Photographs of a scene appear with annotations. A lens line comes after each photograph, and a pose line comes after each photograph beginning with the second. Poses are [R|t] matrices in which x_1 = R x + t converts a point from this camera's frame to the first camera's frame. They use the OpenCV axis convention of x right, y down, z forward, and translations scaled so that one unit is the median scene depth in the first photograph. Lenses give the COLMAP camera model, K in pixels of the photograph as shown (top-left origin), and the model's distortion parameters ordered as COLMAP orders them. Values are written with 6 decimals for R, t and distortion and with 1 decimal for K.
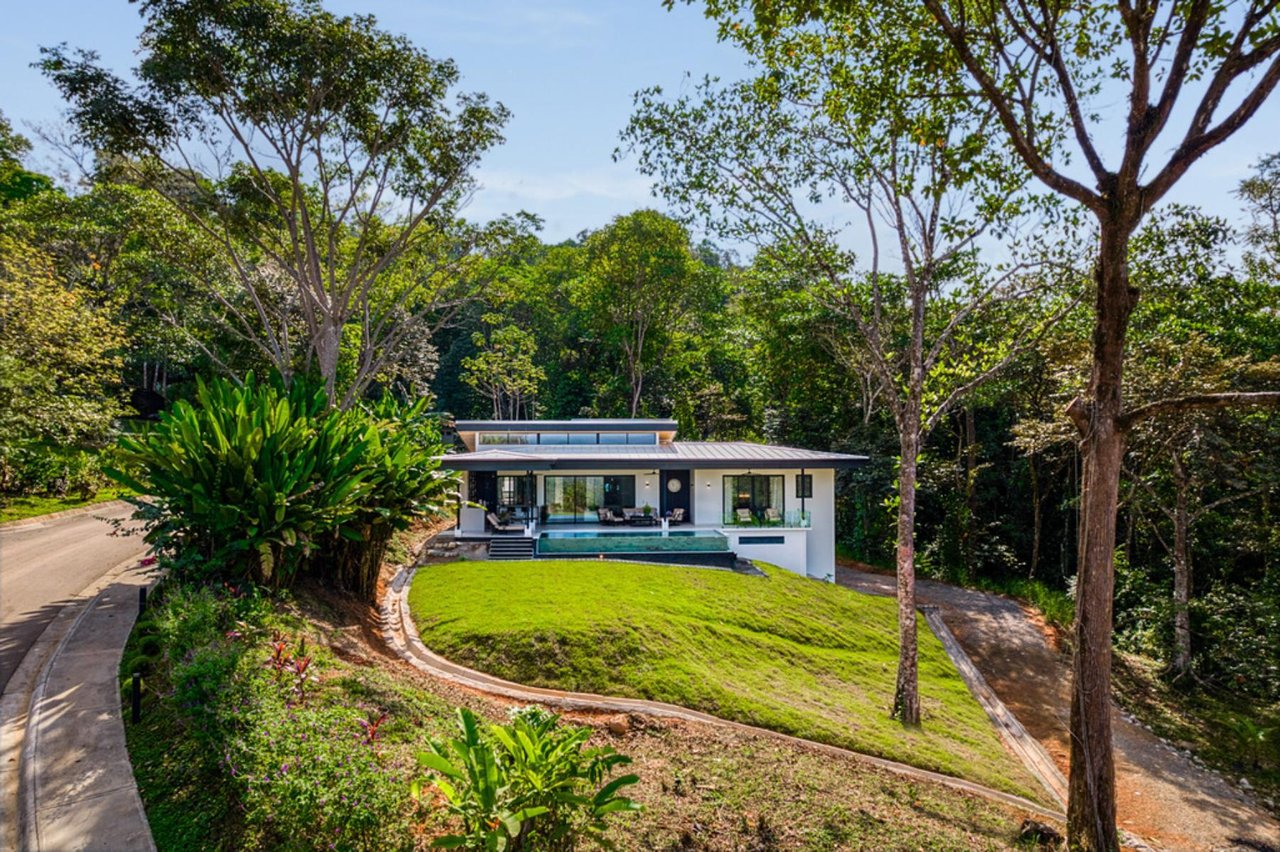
lens RADIAL K [[532.5, 0, 639.1], [0, 532.5, 423.3], [0, 0, 1]] dist [-0.008232, -0.000412]
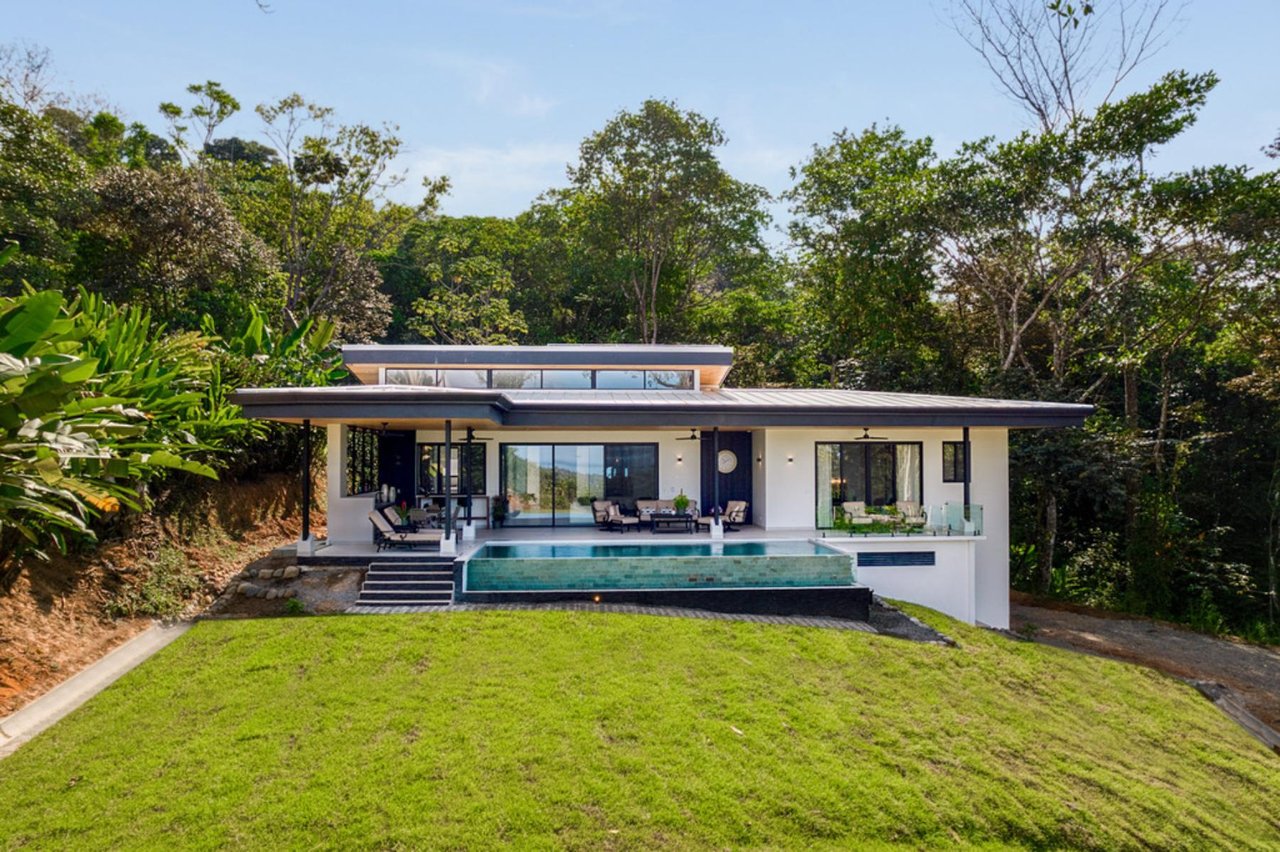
lens RADIAL K [[532.5, 0, 639.1], [0, 532.5, 423.3], [0, 0, 1]] dist [-0.008232, -0.000412]
pose [[0.999974, 0.000185, -0.007194, -0.024532], [-0.000180, 1.000000, 0.000745, 0.077504], [0.007194, -0.000744, 0.999974, 0.436362]]
